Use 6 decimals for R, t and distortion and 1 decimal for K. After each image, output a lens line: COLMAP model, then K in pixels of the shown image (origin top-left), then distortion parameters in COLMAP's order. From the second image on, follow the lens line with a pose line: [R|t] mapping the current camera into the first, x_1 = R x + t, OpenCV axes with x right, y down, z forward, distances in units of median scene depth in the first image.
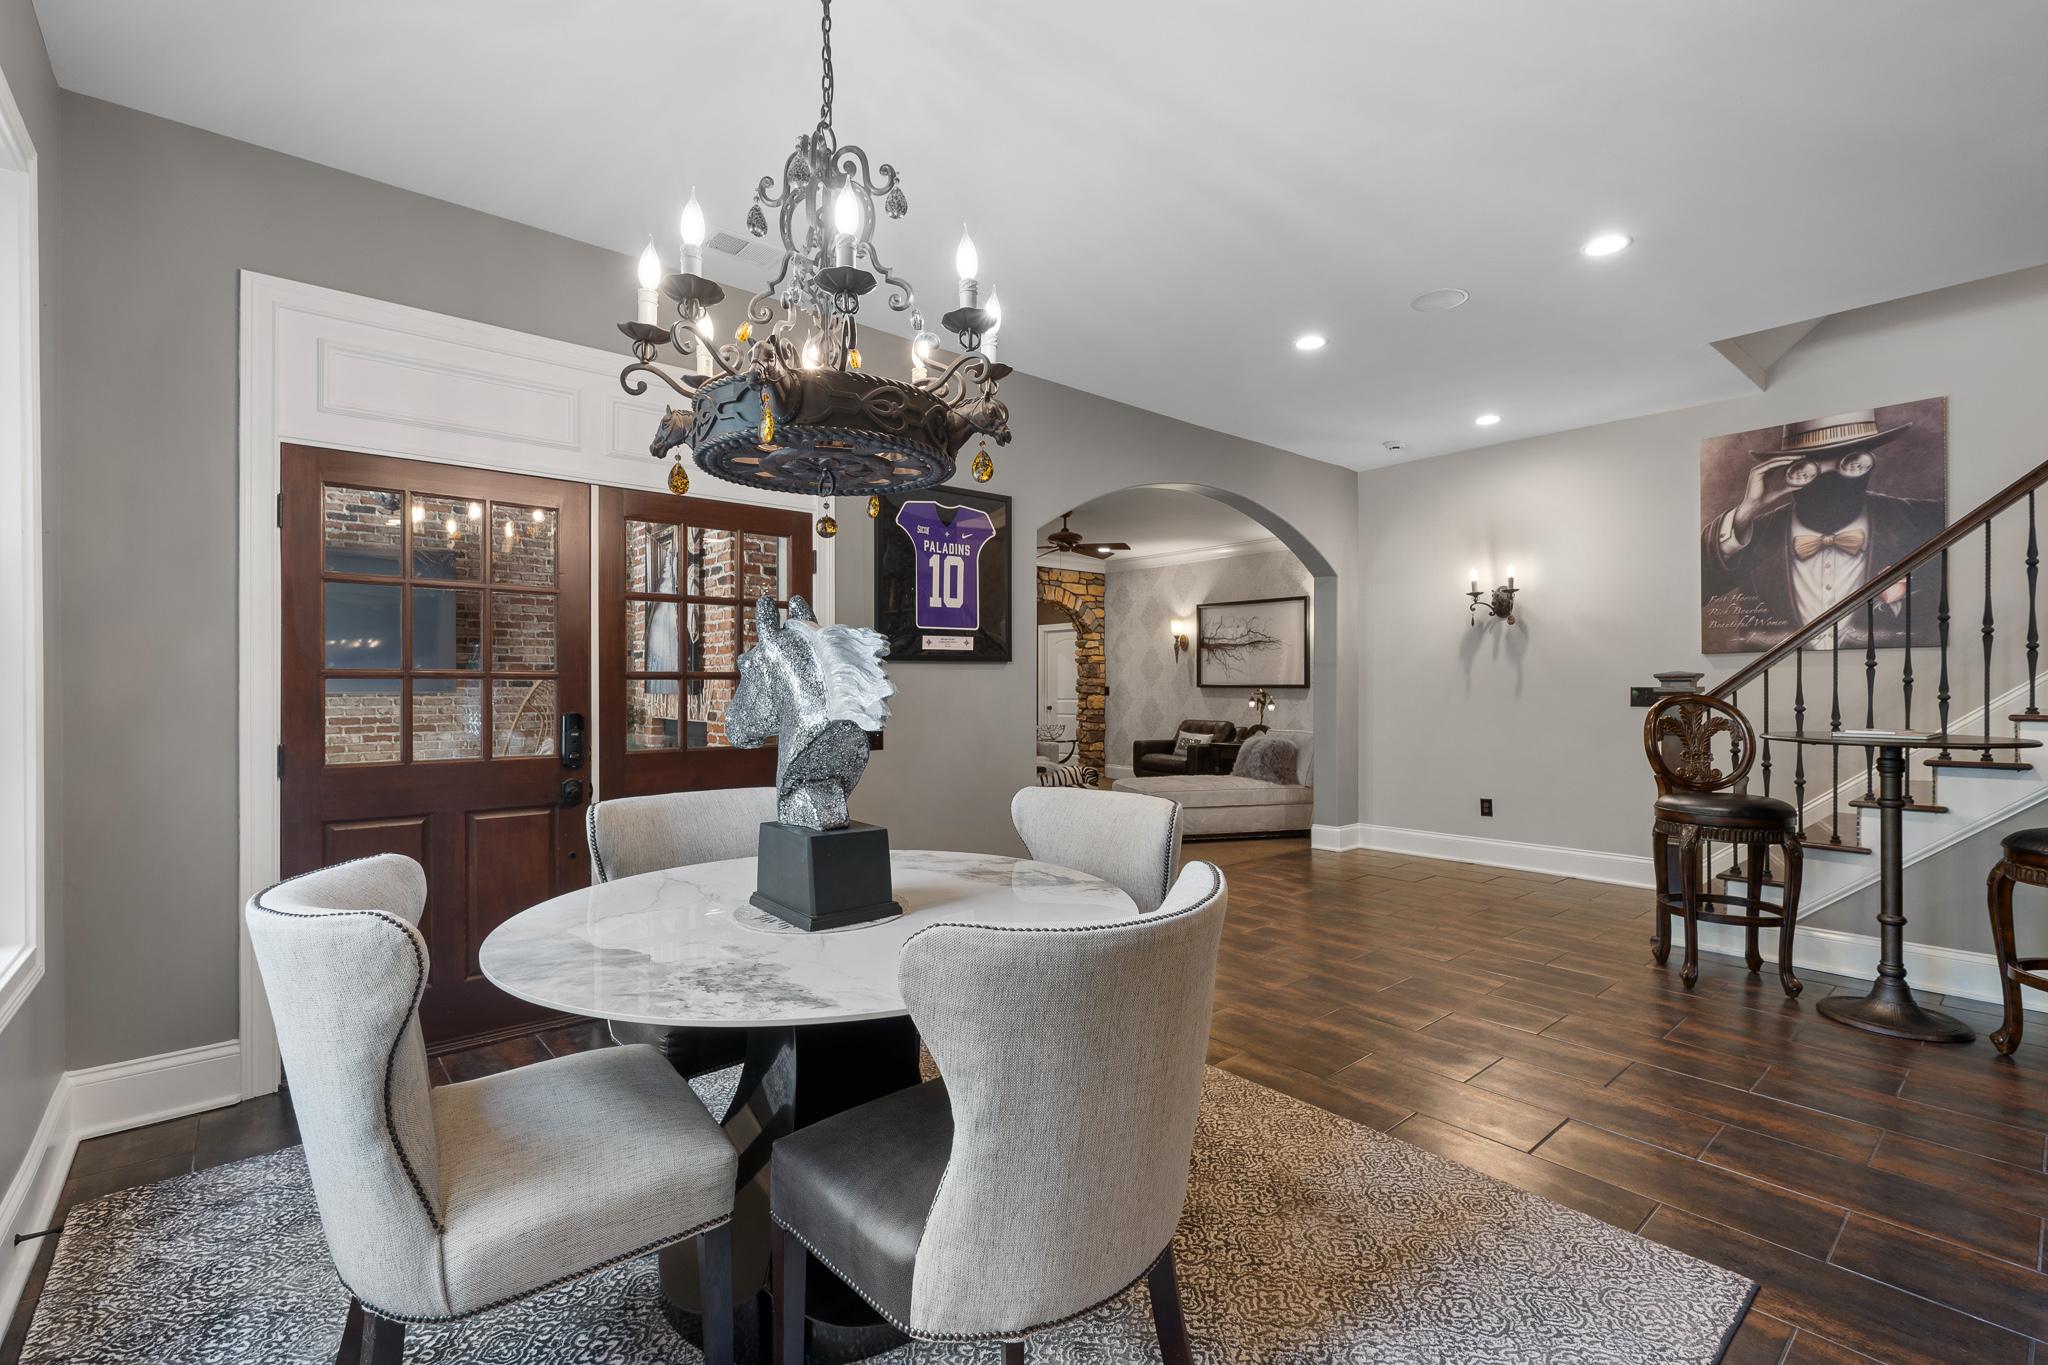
lens RADIAL K [[909.6, 0, 1020.7], [0, 909.6, 683.8], [0, 0, 1]] dist [0.003329, 0.000276]
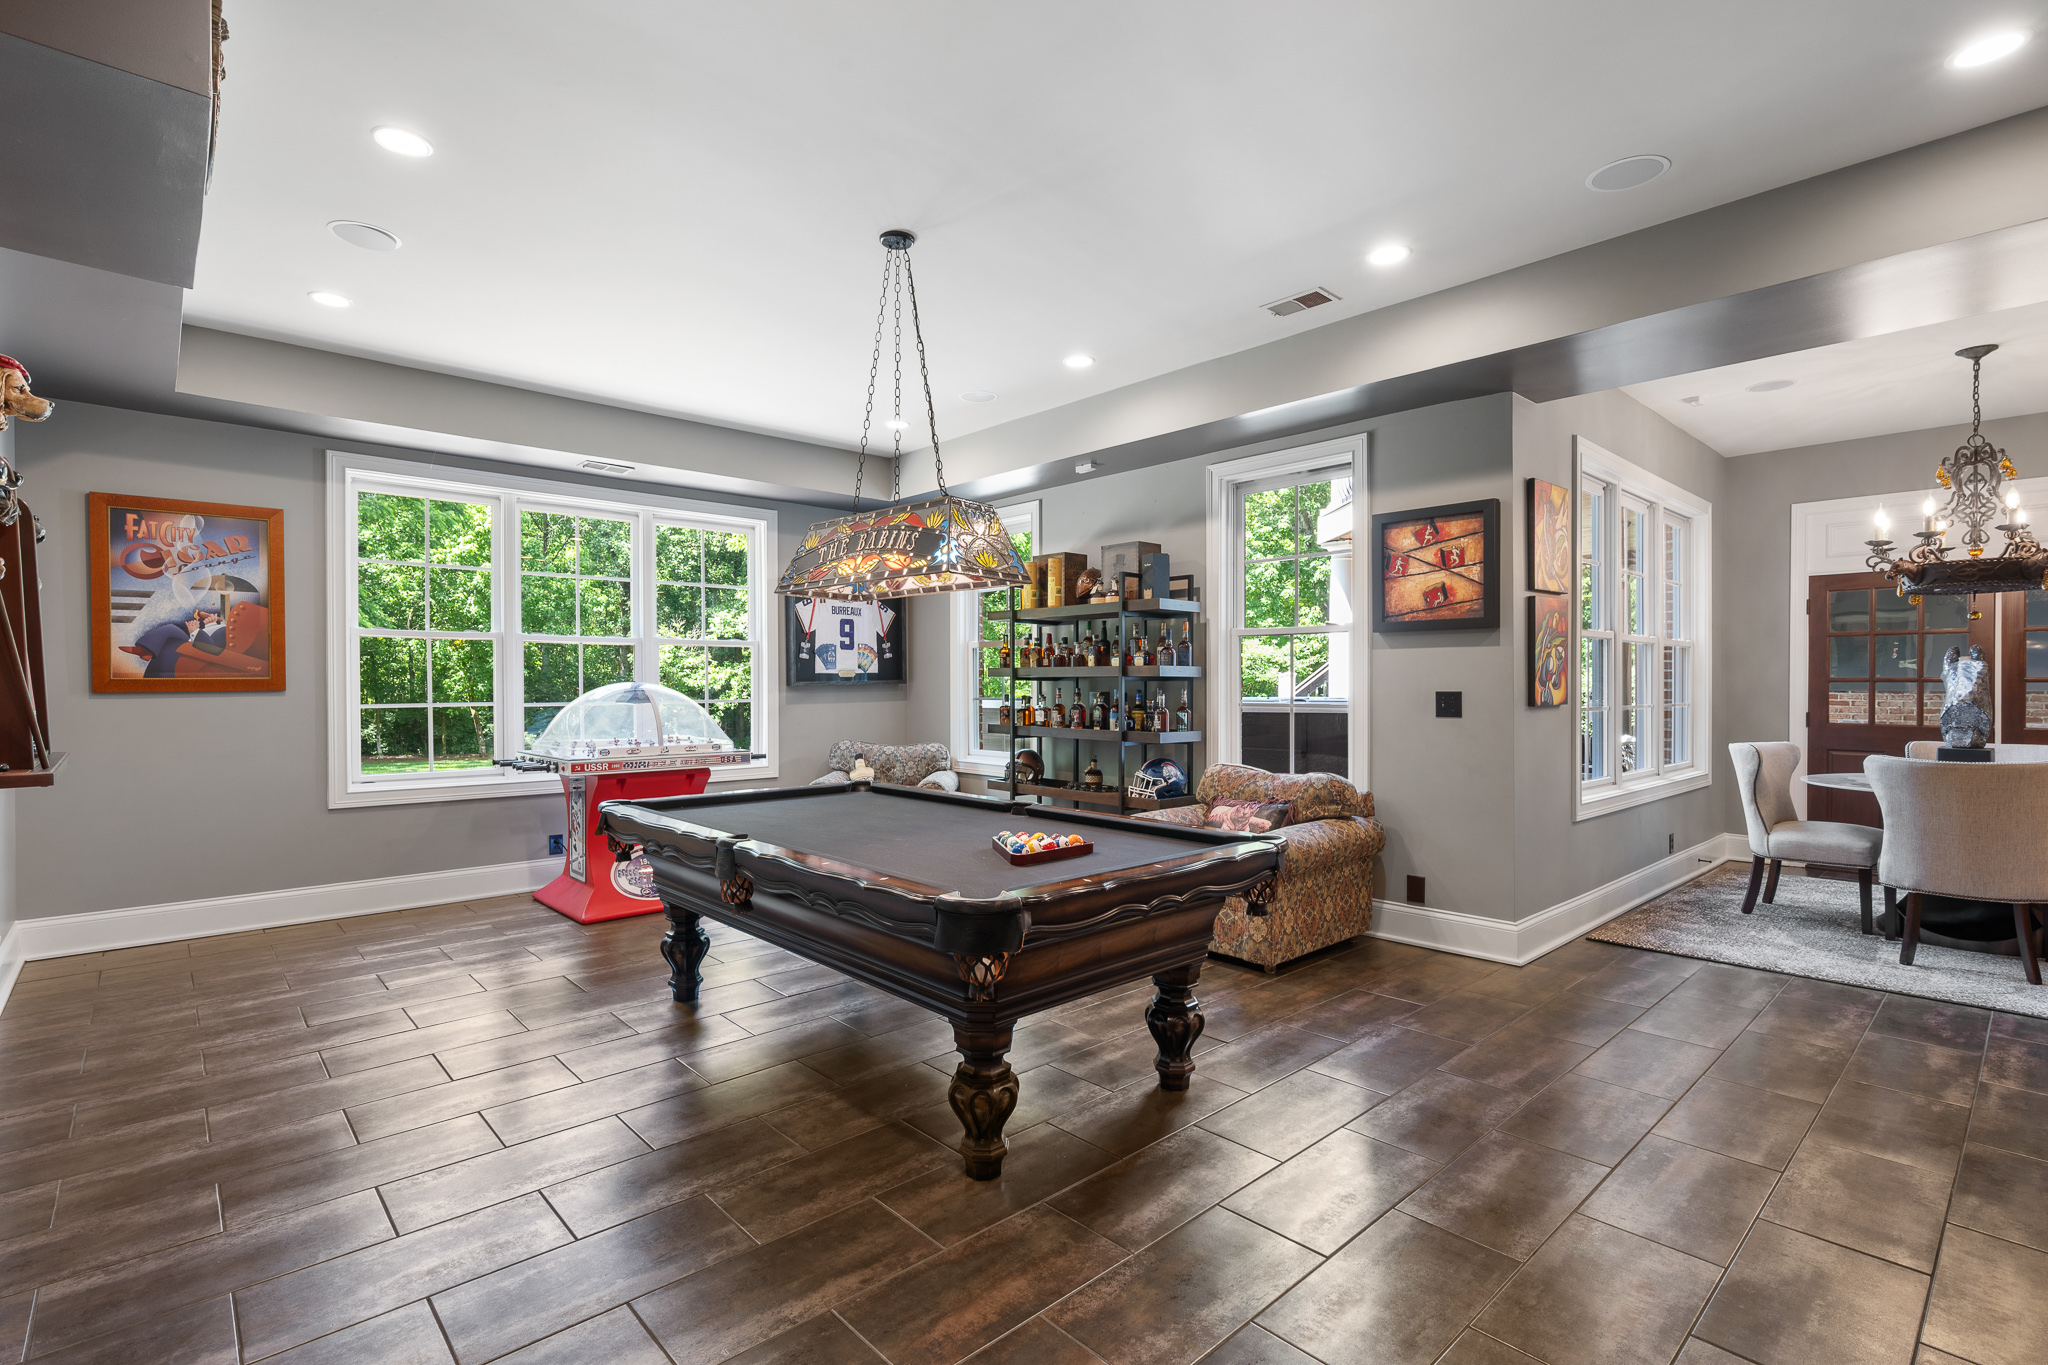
lens RADIAL K [[951.2, 0, 1026.7], [0, 951.2, 689.5], [0, 0, 1]] dist [0.000774, 0.000163]
pose [[0.036483, 0.005607, -0.999319, 0.537861], [0.000982, 0.999984, 0.005647, -0.001660], [0.999334, -0.001188, 0.036477, -0.371899]]
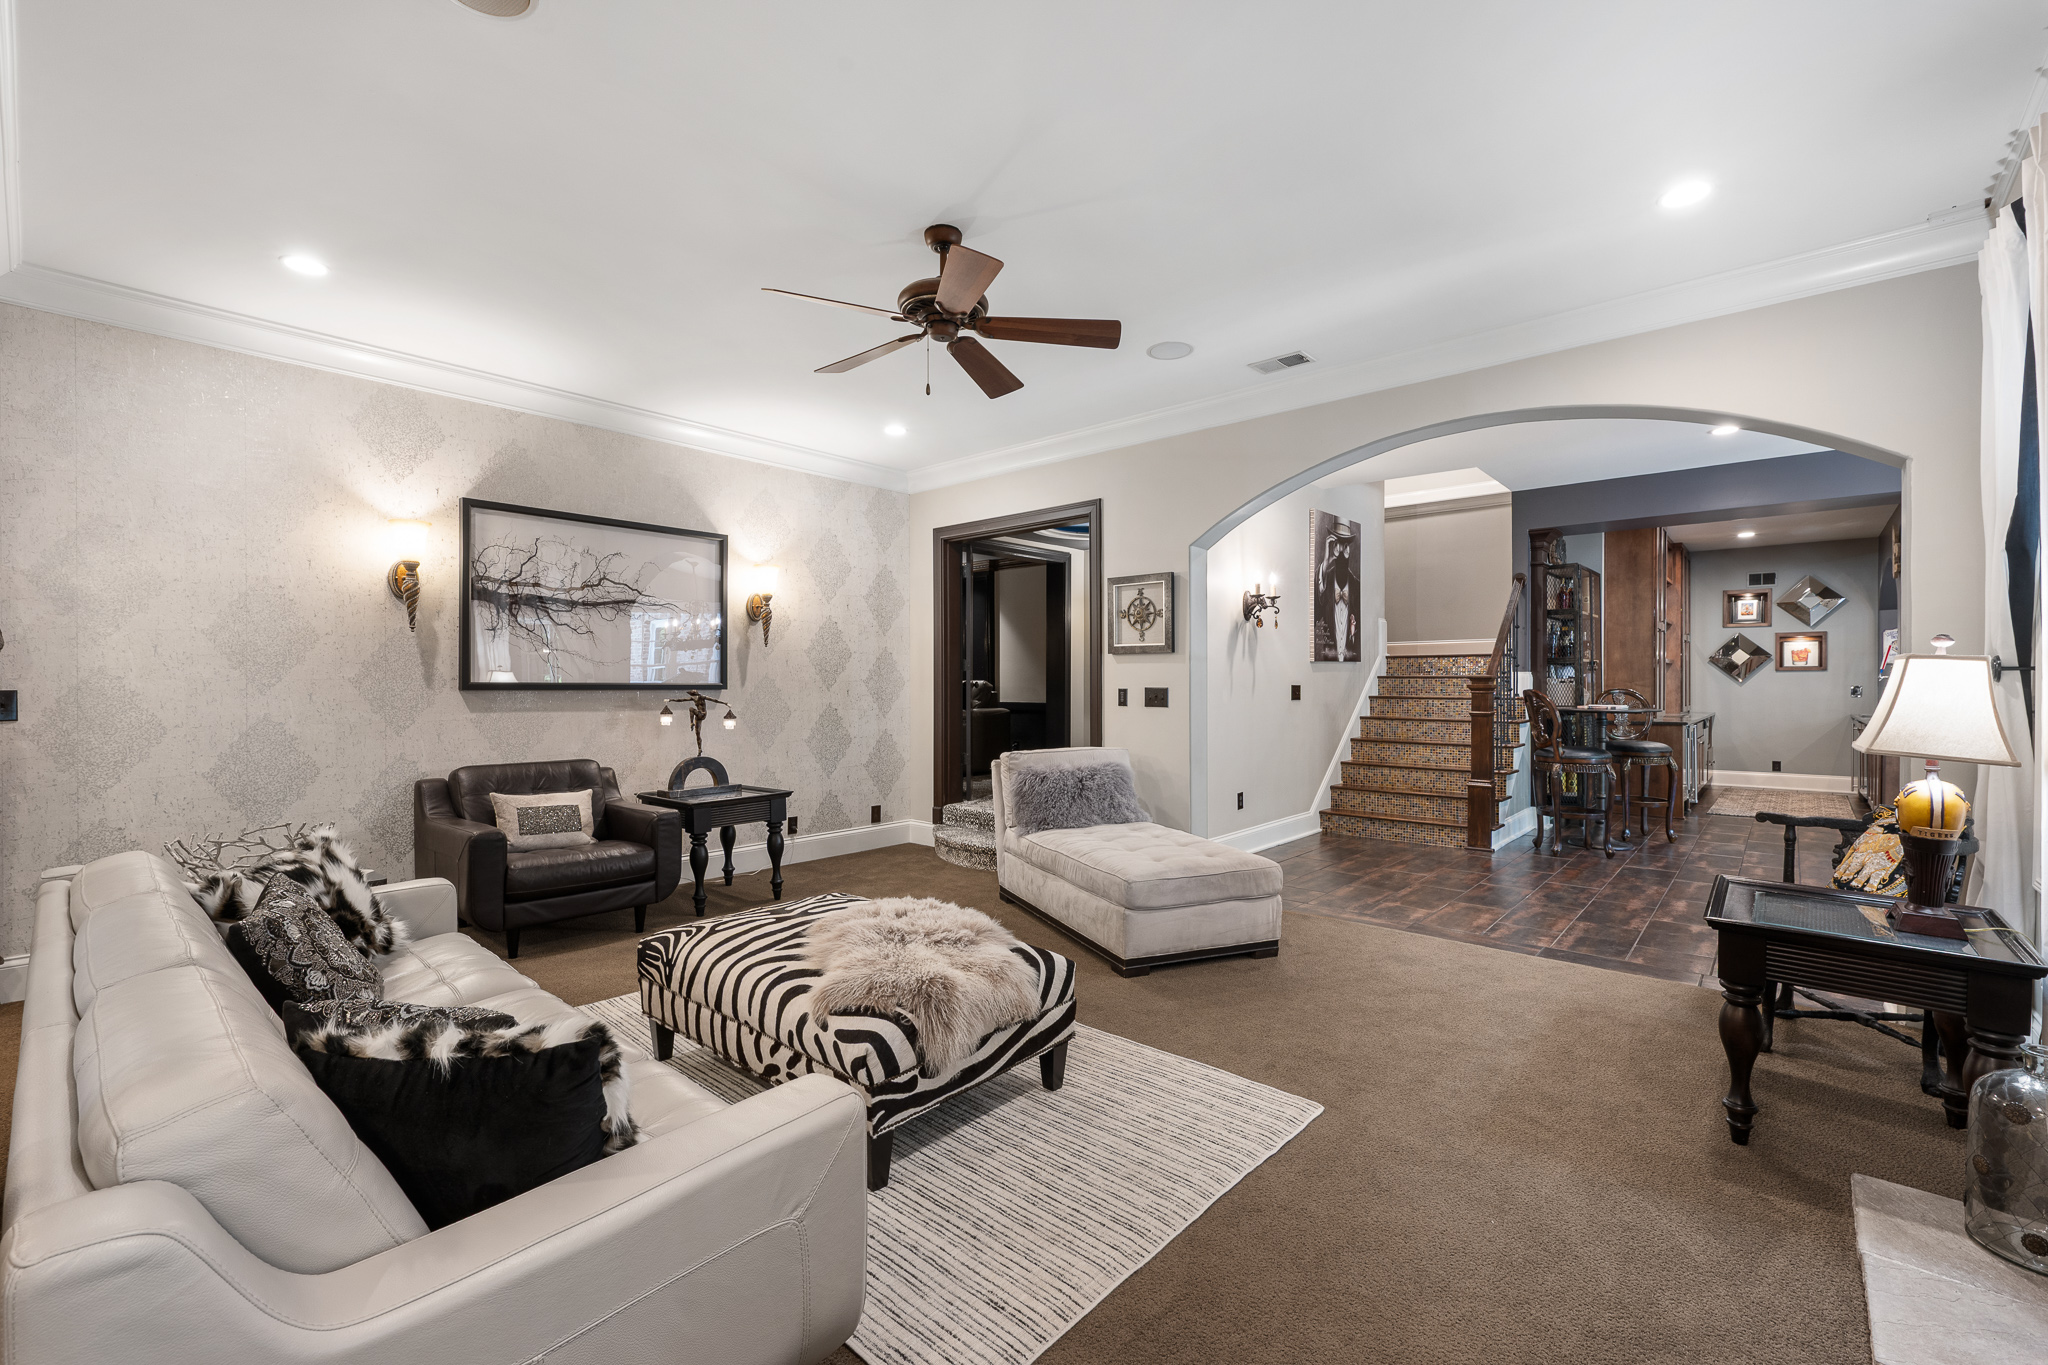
lens RADIAL K [[880.0, 0, 1024.0], [0, 880.0, 682.5], [0, 0, 1]] dist [0.000549, 0.000296]
pose [[-0.150955, 0.000108, 0.988541, -0.378495], [-0.000348, 1.000000, -0.000163, 0.000395], [-0.988541, -0.000369, -0.150955, 1.172843]]
